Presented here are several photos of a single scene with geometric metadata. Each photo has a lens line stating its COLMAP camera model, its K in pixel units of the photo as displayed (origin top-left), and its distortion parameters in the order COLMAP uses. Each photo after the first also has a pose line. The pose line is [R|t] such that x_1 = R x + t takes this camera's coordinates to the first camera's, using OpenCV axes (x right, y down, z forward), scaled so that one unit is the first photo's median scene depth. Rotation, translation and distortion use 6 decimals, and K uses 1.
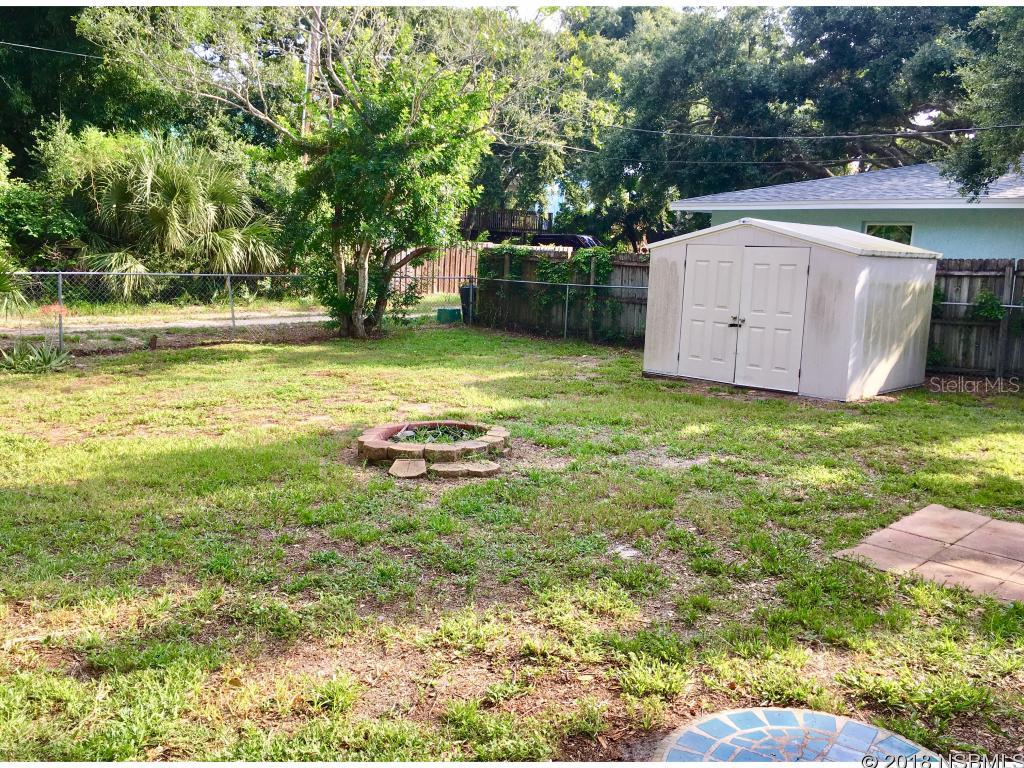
lens RADIAL K [[860.6, 0, 512.0], [0, 860.6, 384.0], [0, 0, 1]] dist [0.053827, -0.089803]
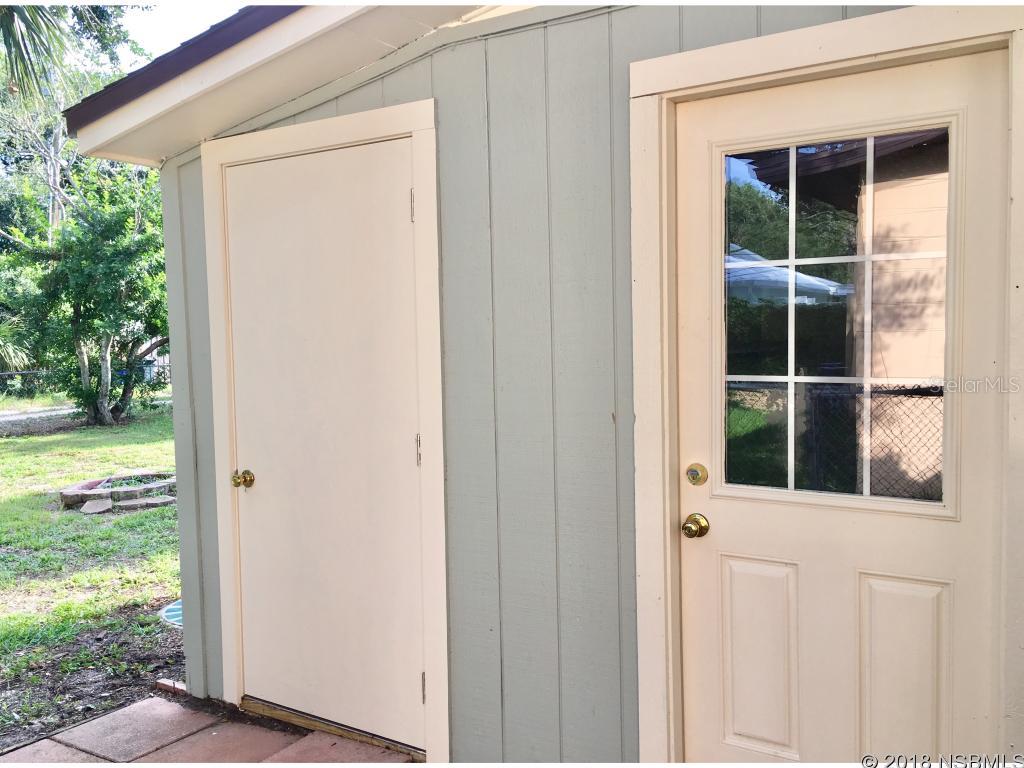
lens RADIAL K [[860.6, 0, 512.0], [0, 860.6, 384.0], [0, 0, 1]] dist [0.053827, -0.089803]
pose [[0.973500, -0.077155, 0.215280, 0.091051], [0.096258, 0.992161, -0.079697, 0.032890], [-0.207443, 0.098308, 0.973295, -0.171053]]
